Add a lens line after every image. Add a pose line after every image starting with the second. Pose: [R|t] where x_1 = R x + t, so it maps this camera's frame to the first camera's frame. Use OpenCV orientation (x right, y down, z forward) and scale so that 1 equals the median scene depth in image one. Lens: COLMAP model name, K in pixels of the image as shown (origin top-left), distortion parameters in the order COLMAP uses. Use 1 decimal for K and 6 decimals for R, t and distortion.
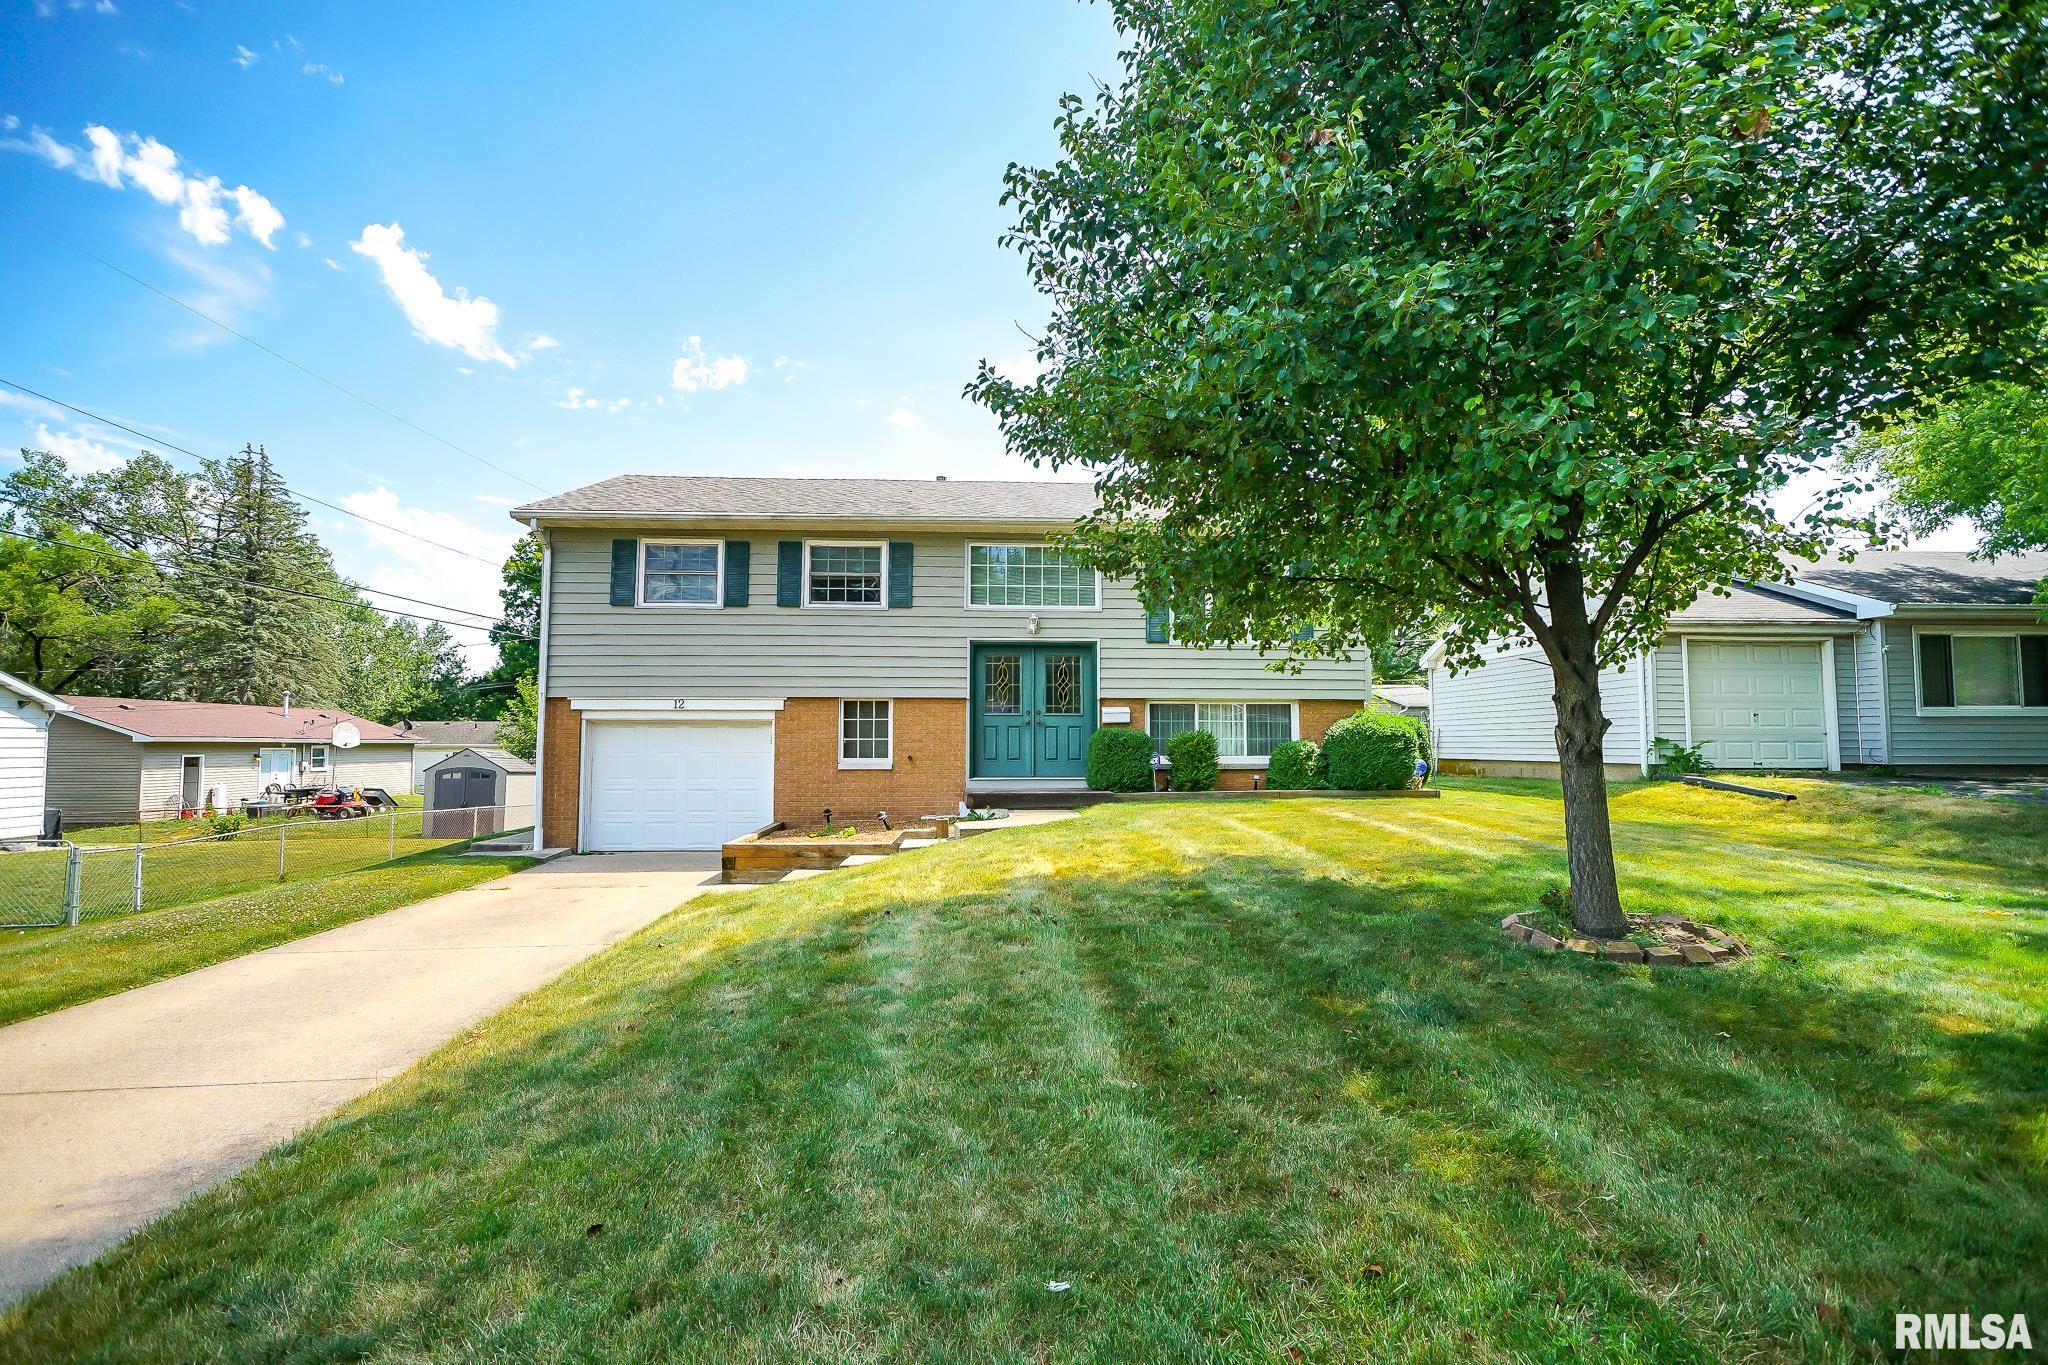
lens RADIAL K [[980.4, 0, 1044.1], [0, 980.4, 672.7], [0, 0, 1]] dist [-0.007864, 0.003887]
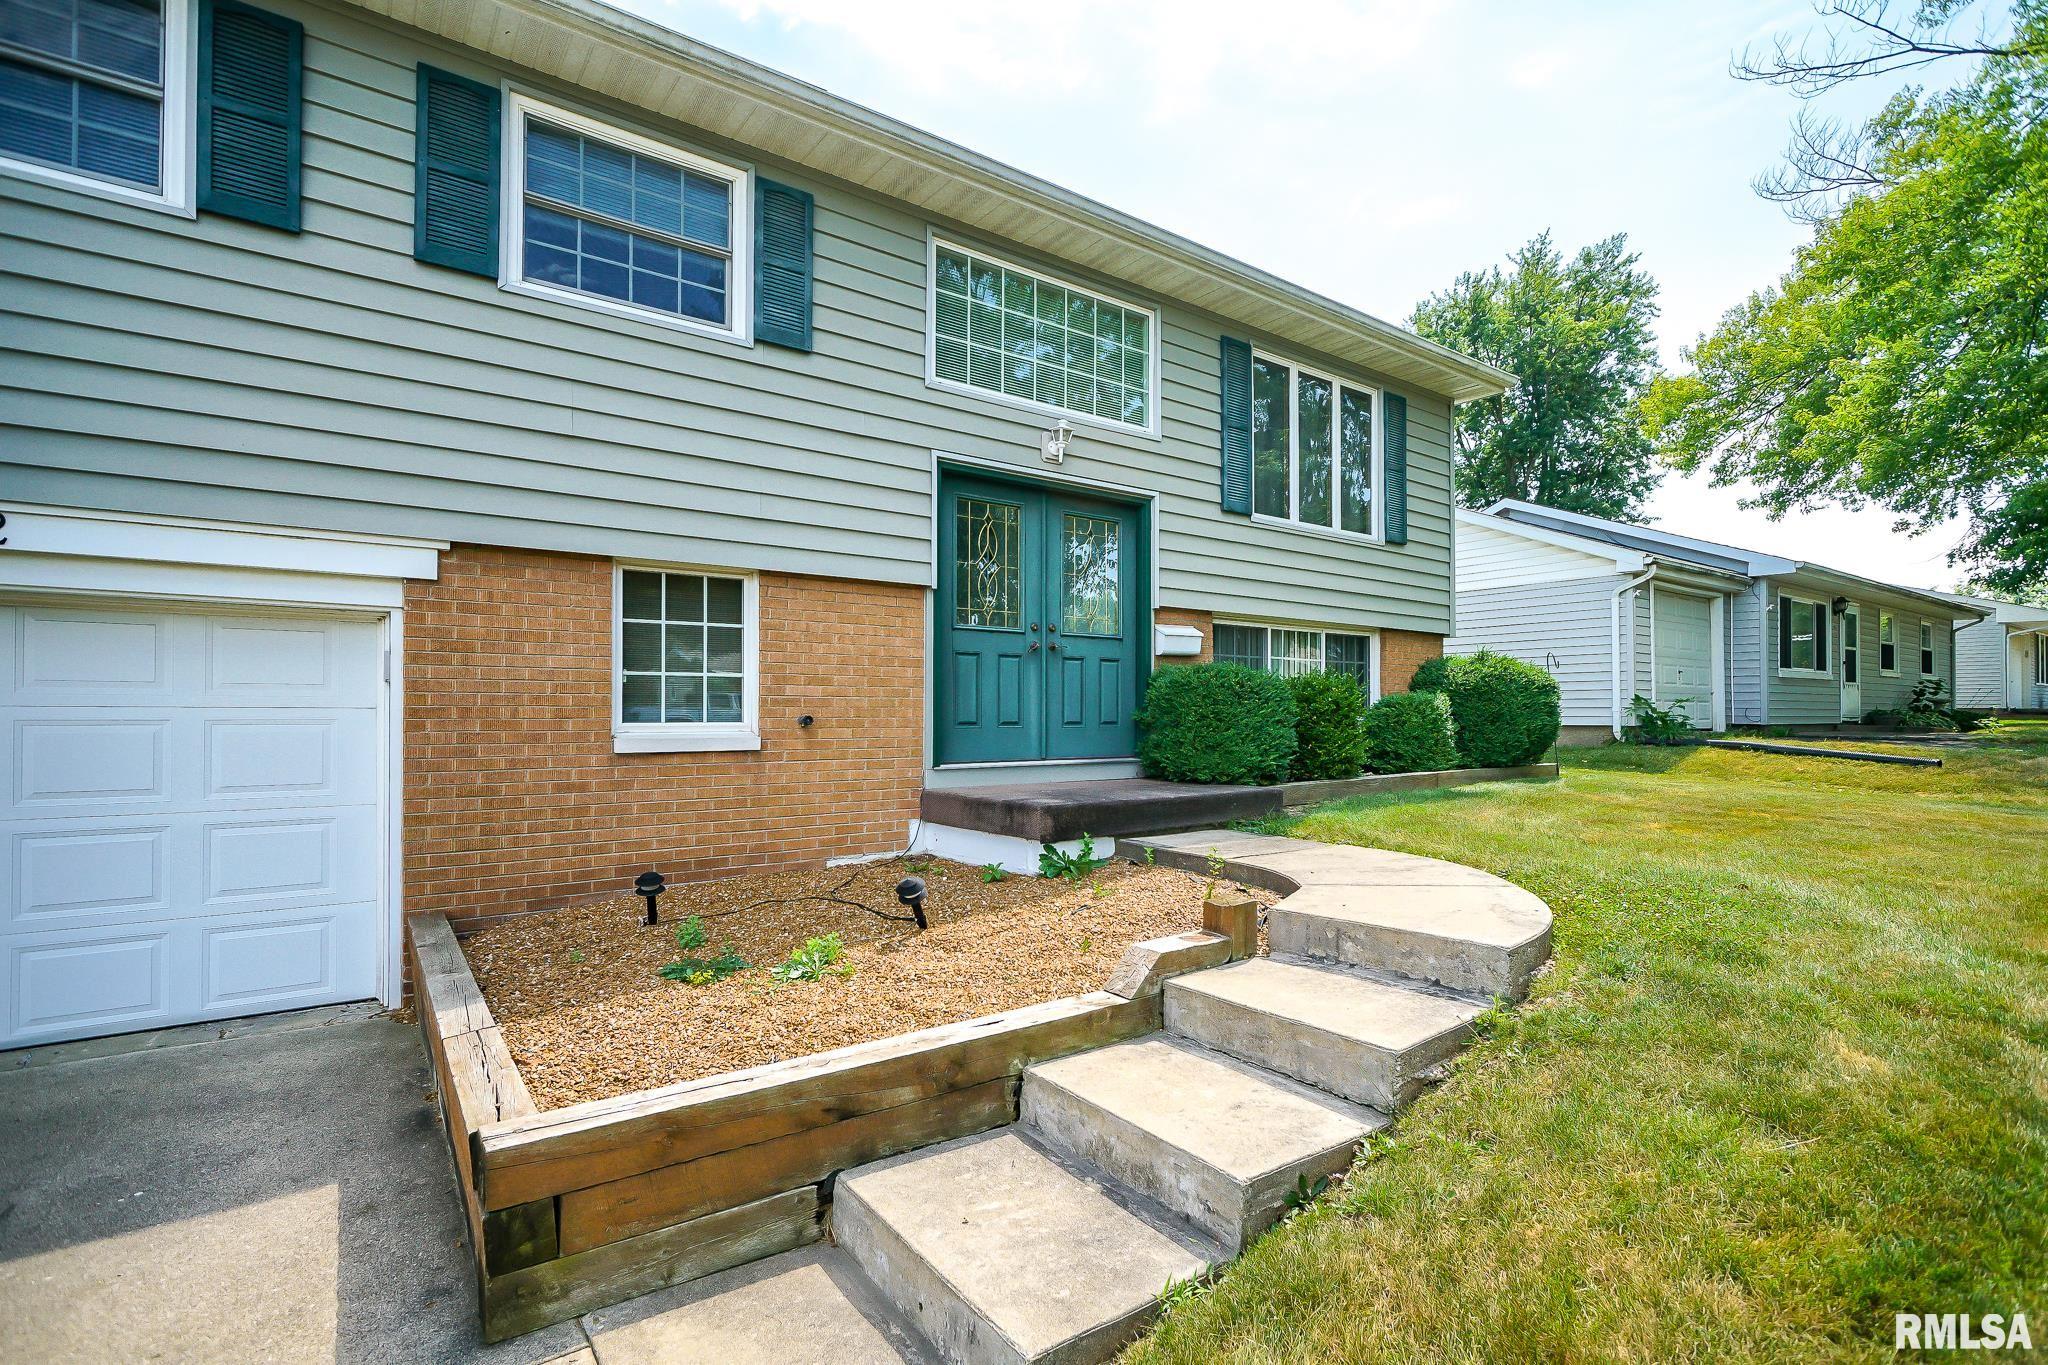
lens RADIAL K [[980.4, 0, 1126.0], [0, 980.4, 696.1], [0, 0, 1]] dist [-0.007864, 0.003887]
pose [[0.836233, 0.009831, 0.548286, -0.249001], [-0.039959, 0.998274, 0.043045, 0.053246], [-0.546916, -0.057904, 0.835182, 0.583252]]
